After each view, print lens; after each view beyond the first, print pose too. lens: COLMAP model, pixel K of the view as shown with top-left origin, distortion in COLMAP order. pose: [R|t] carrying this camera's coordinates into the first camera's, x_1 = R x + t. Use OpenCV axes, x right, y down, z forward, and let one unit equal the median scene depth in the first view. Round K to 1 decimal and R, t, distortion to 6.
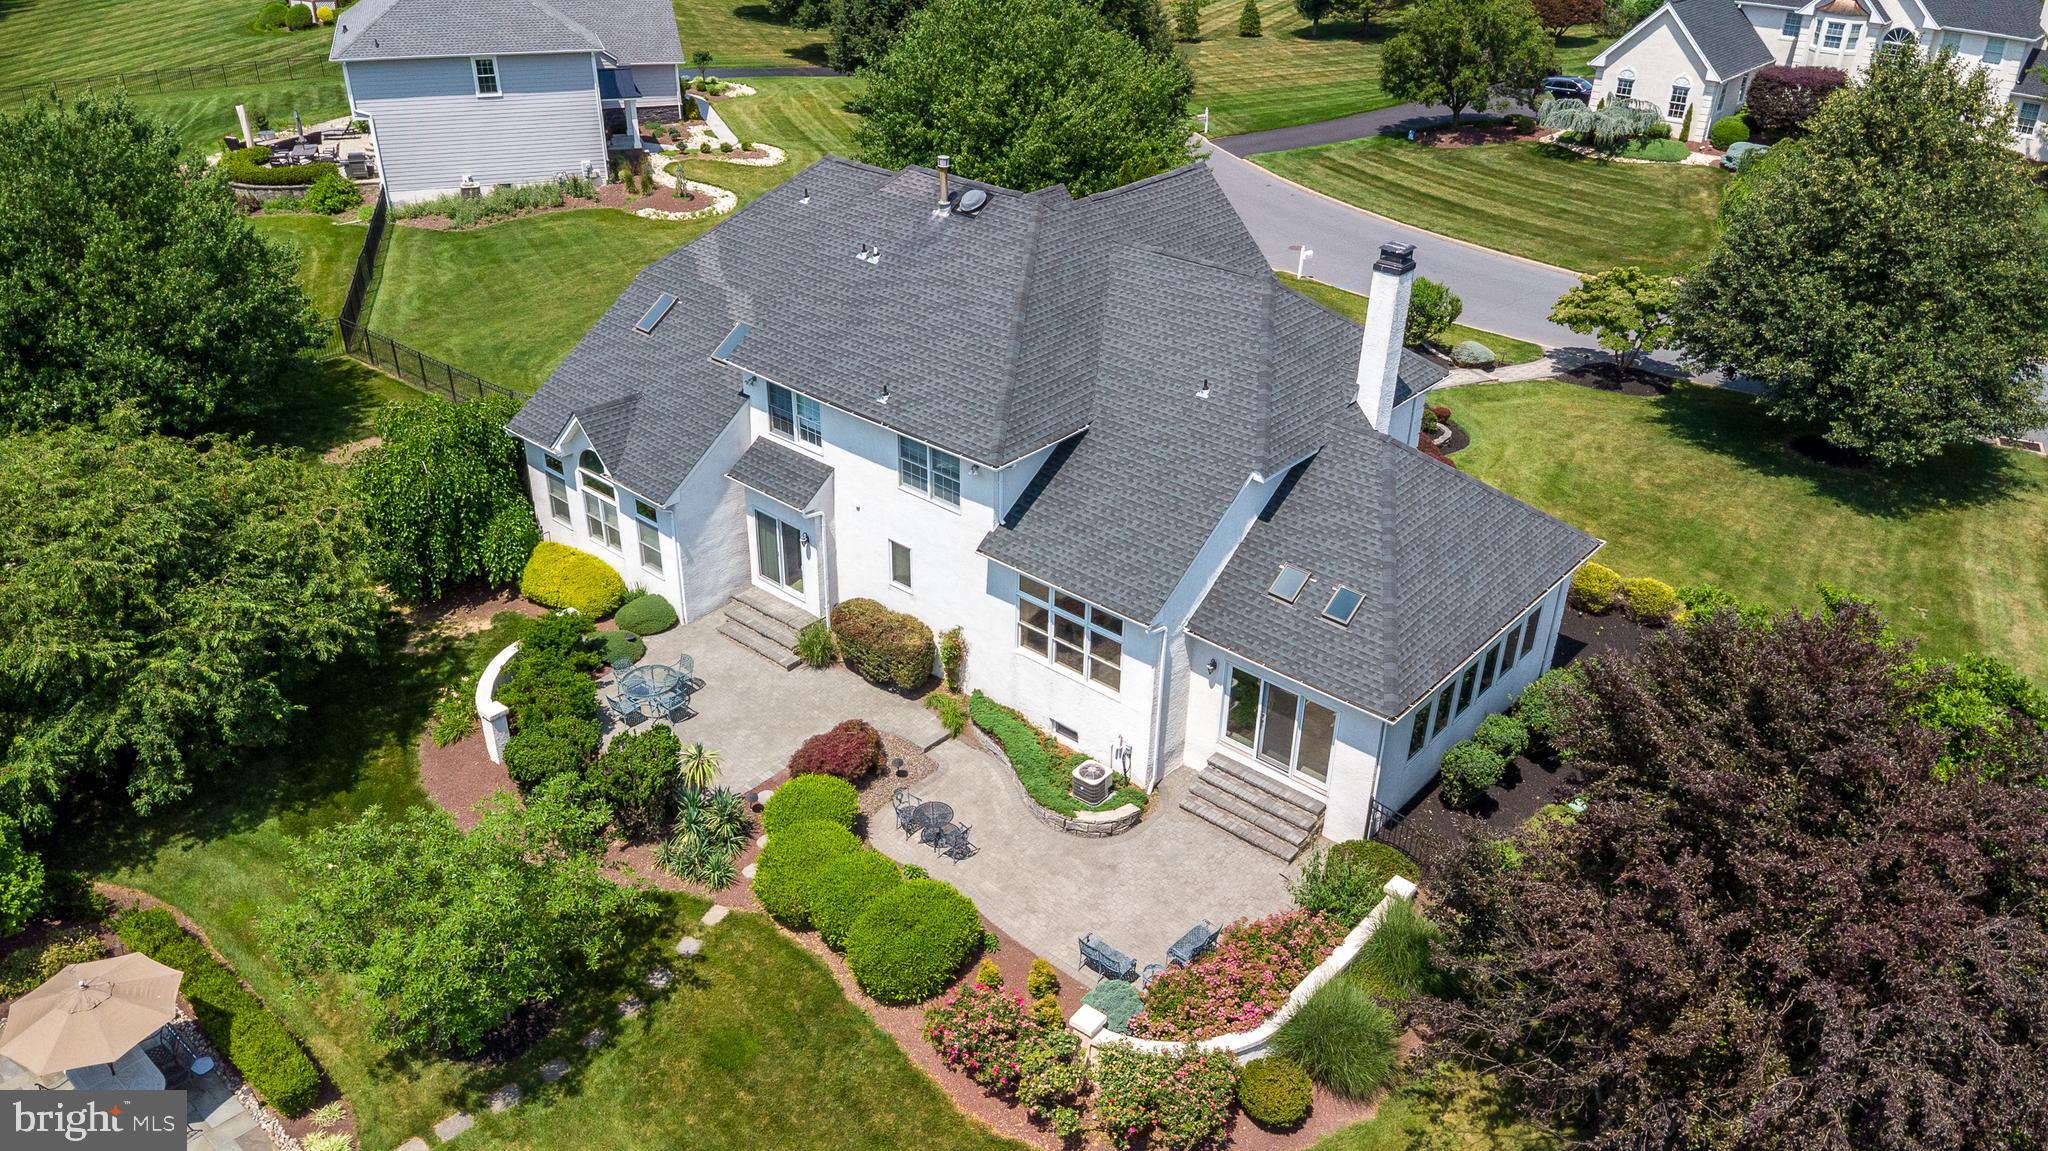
lens RADIAL K [[1493.3, 0, 1048.0], [0, 1493.3, 570.6], [0, 0, 1]] dist [0.000993, -0.001275]
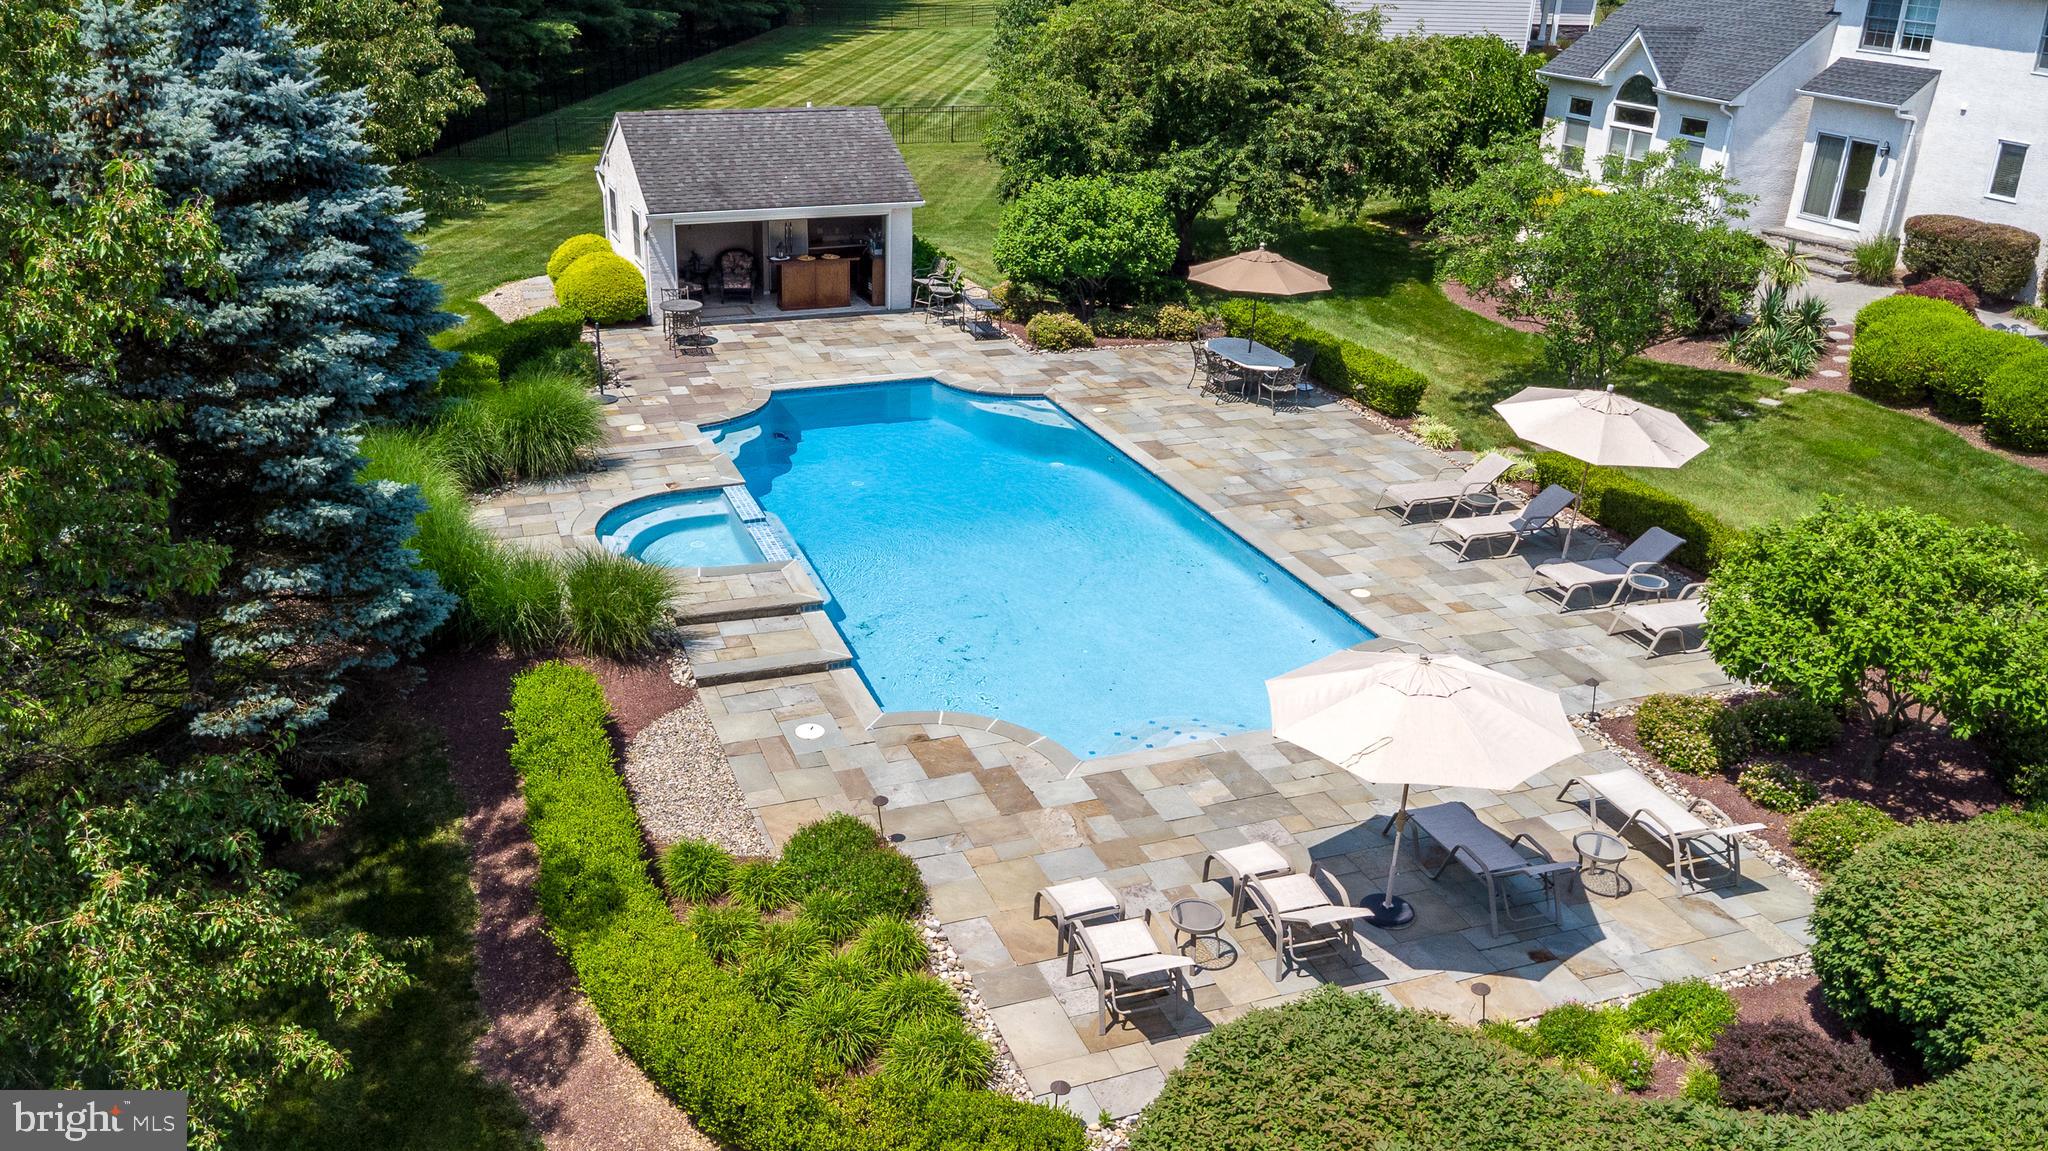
lens RADIAL K [[1632.0, 0, 959.3], [0, 1632.0, 535.9], [0, 0, 1]] dist [0.041368, -0.050366]
pose [[0.875894, 0.181010, -0.447264, -0.157001], [-0.238634, 0.968170, -0.075504, 0.408169], [0.419361, 0.172866, 0.891209, -0.116604]]
